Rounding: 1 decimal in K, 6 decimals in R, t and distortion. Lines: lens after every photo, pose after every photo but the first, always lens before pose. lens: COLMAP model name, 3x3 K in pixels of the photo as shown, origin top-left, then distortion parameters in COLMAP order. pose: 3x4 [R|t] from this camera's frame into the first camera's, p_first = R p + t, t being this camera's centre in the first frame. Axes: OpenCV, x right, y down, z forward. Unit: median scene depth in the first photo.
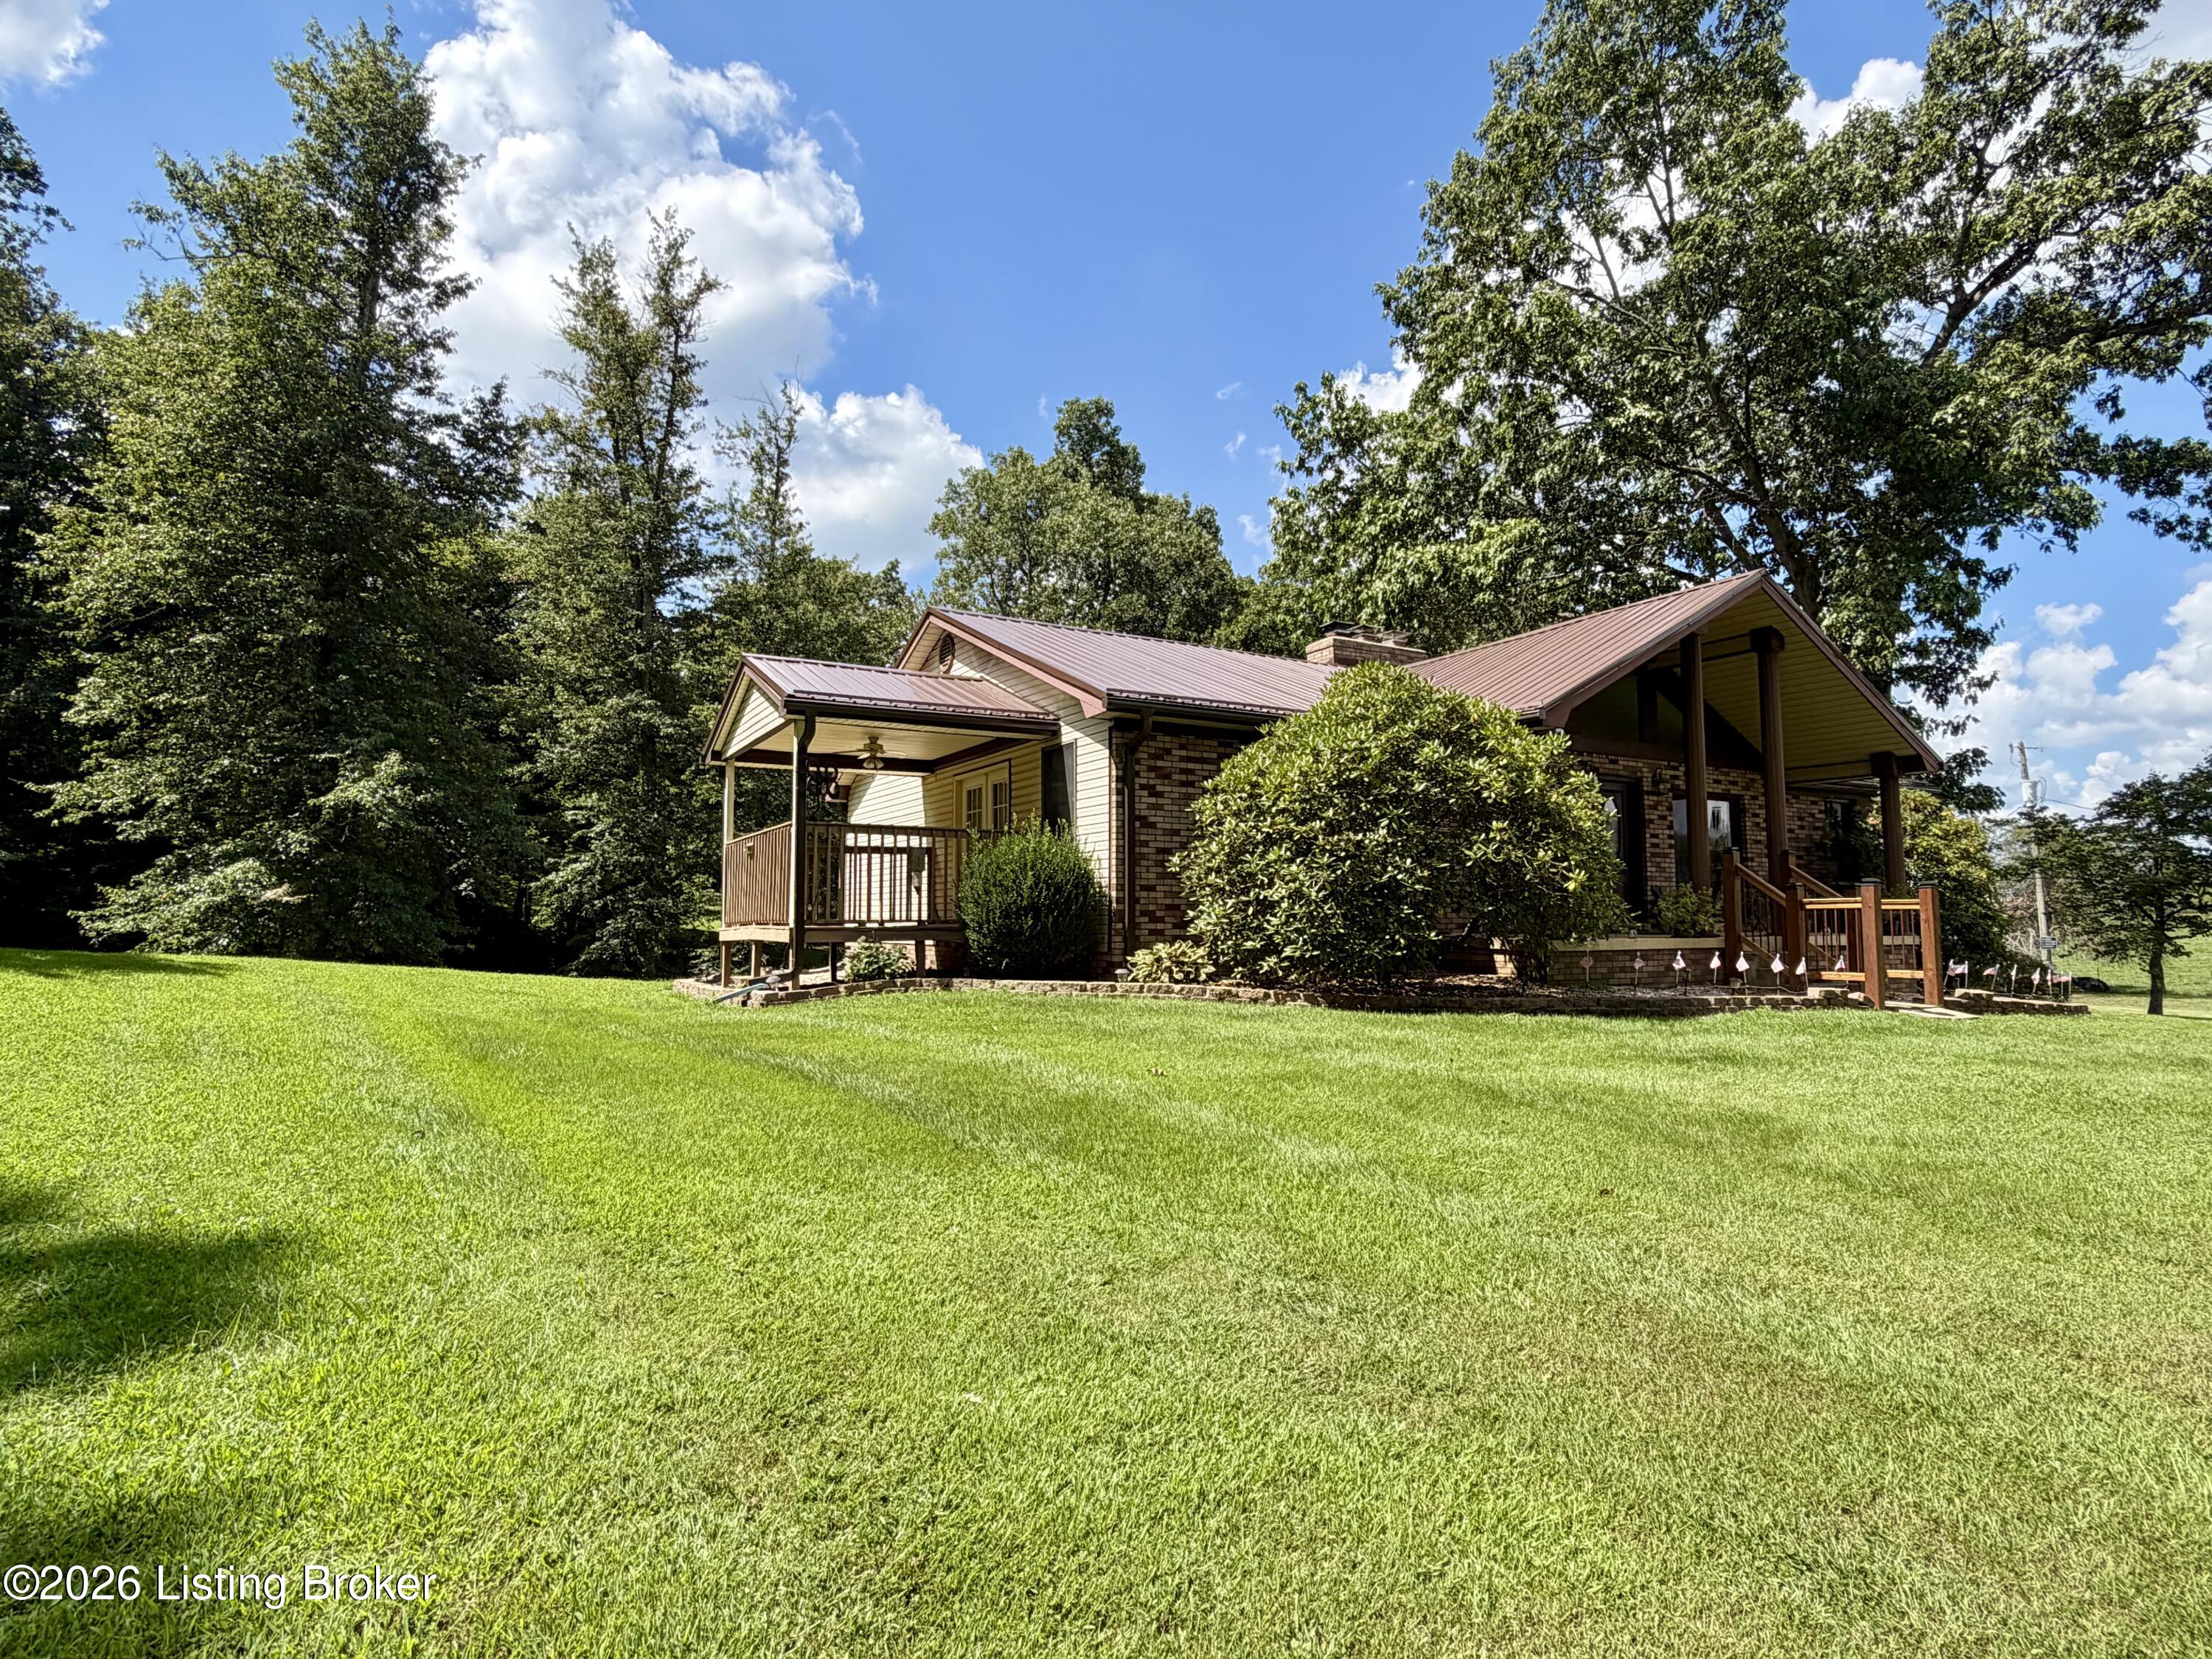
lens RADIAL K [[1207.1, 0, 1106.0], [0, 1207.1, 829.5], [0, 0, 1]] dist [-0.001403, 0.032571]
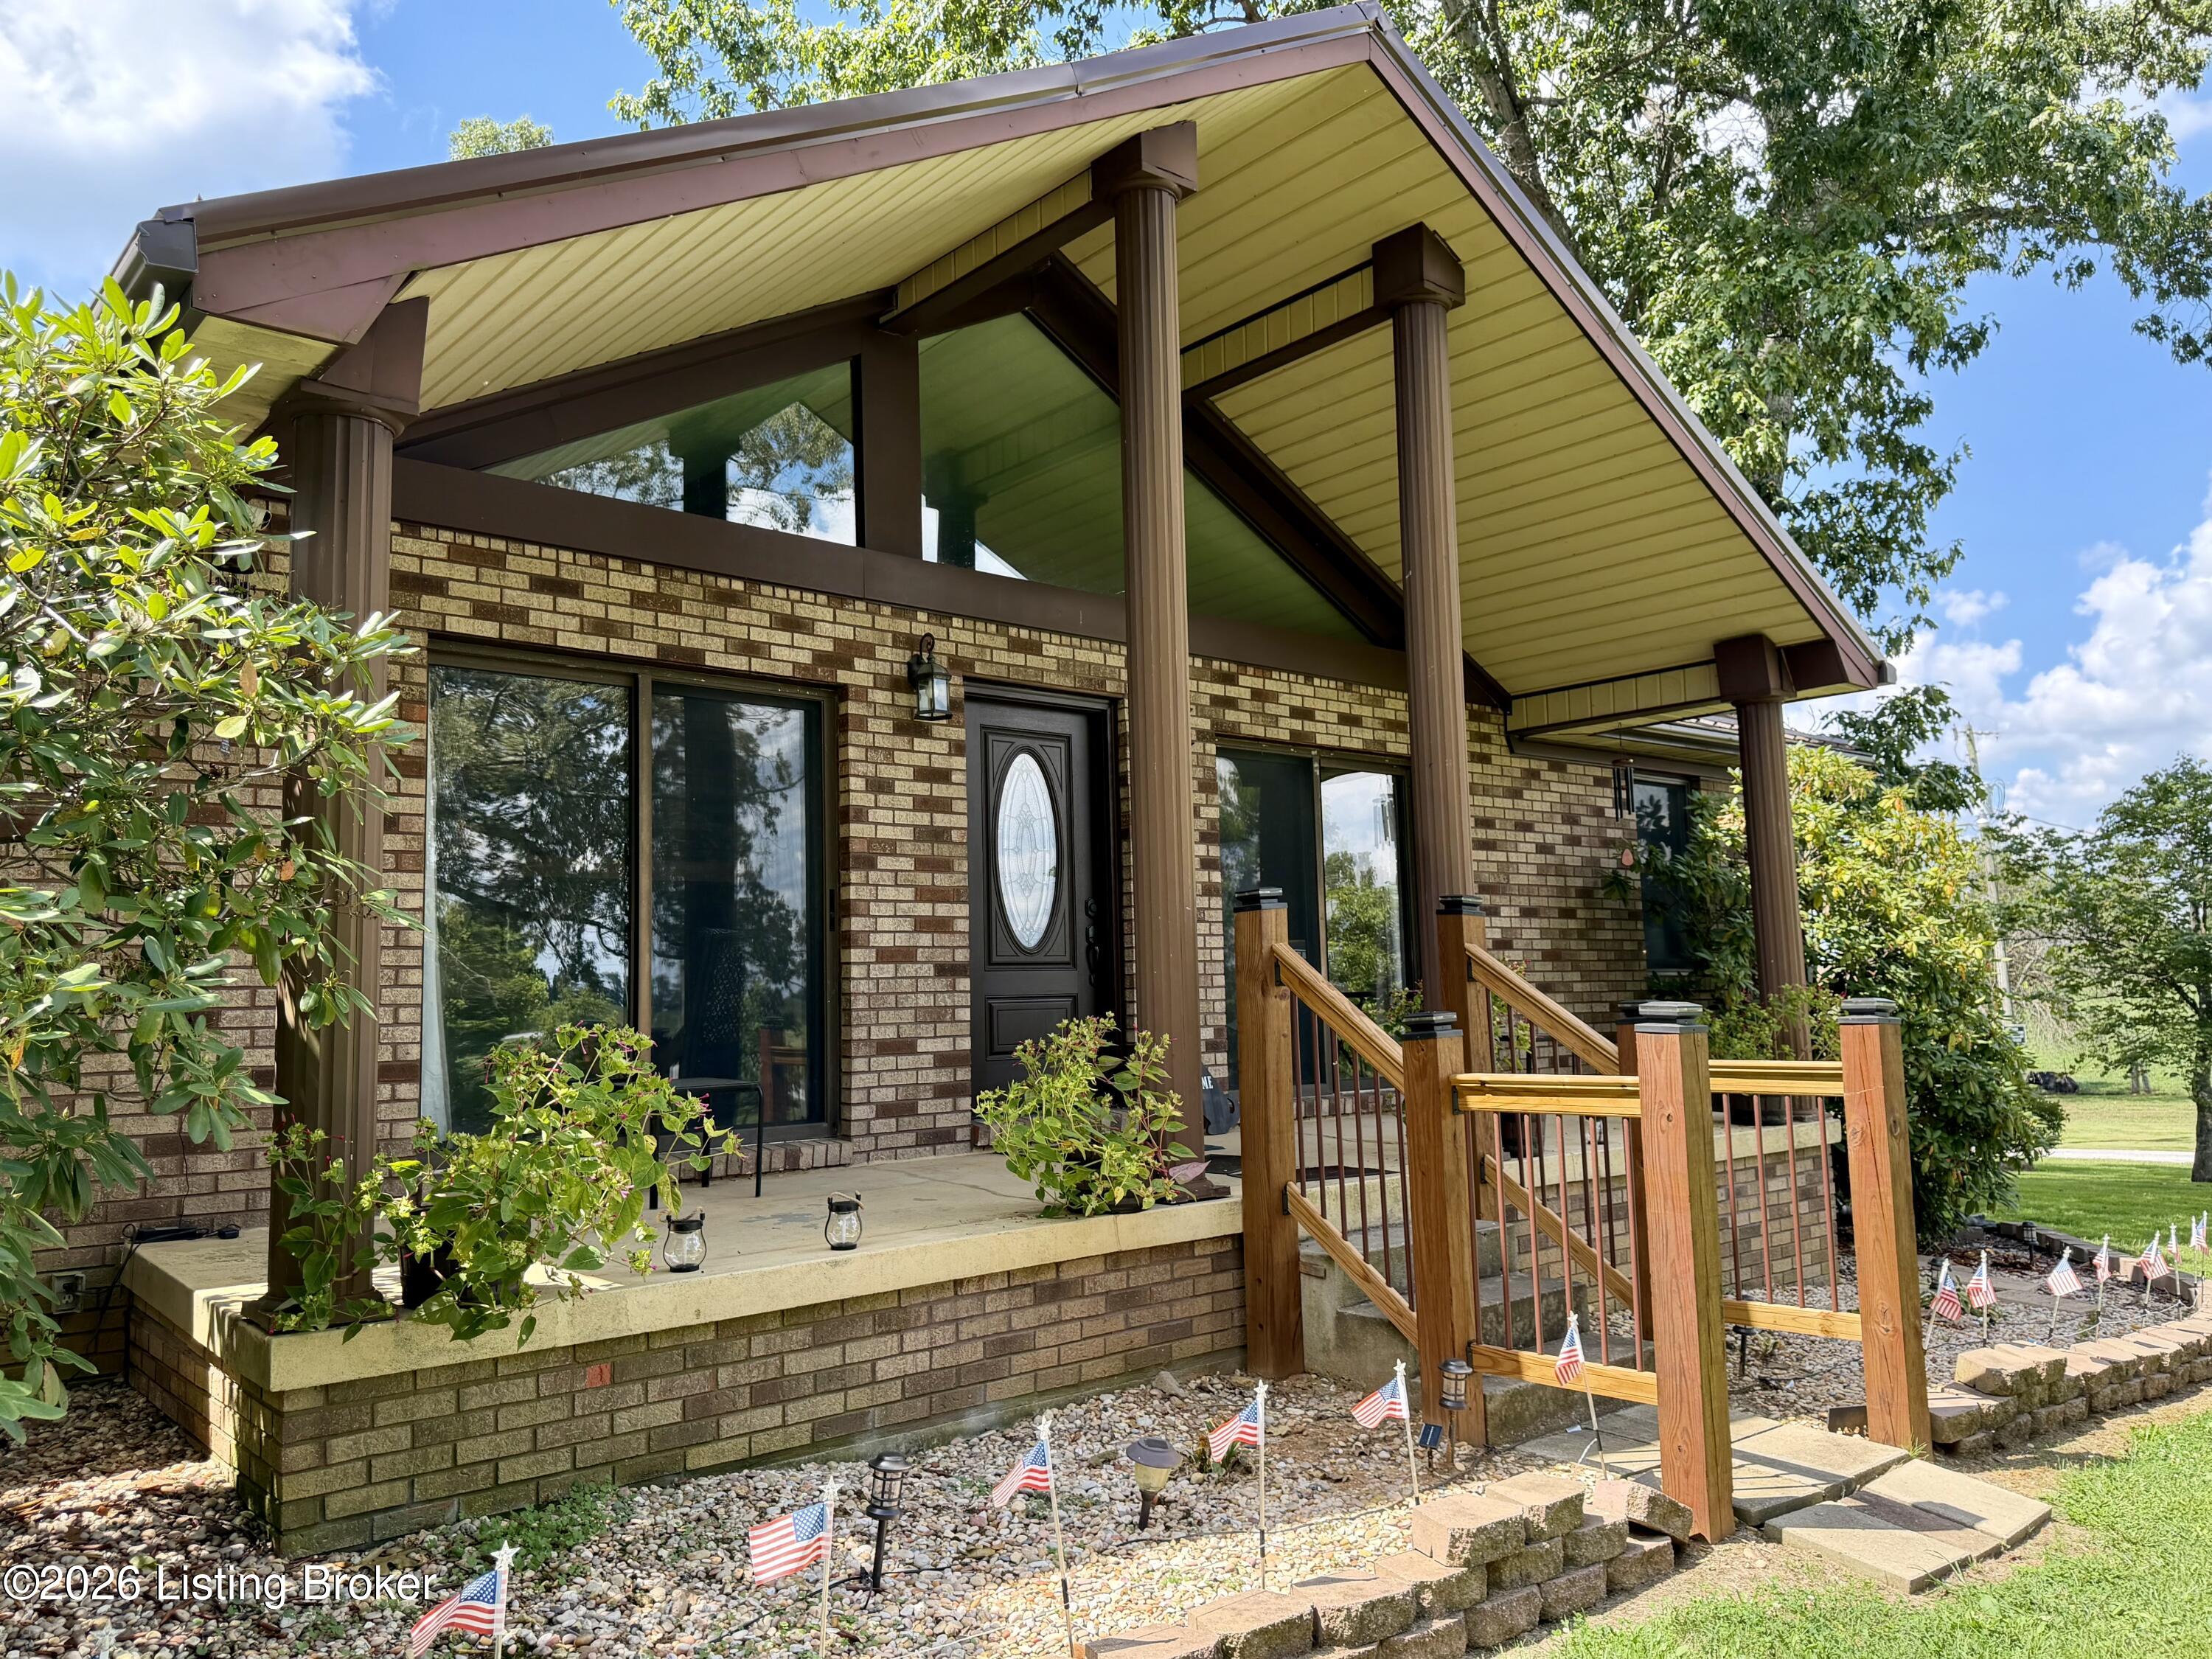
lens RADIAL K [[1639.9, 0, 1106.0], [0, 1639.9, 829.5], [0, 0, 1]] dist [0.062829, -0.003155]
pose [[0.983898, -0.005003, 0.178662, 0.250148], [0.010074, 0.999571, -0.027486, 0.006640], [-0.178448, 0.028844, 0.983527, 0.375017]]
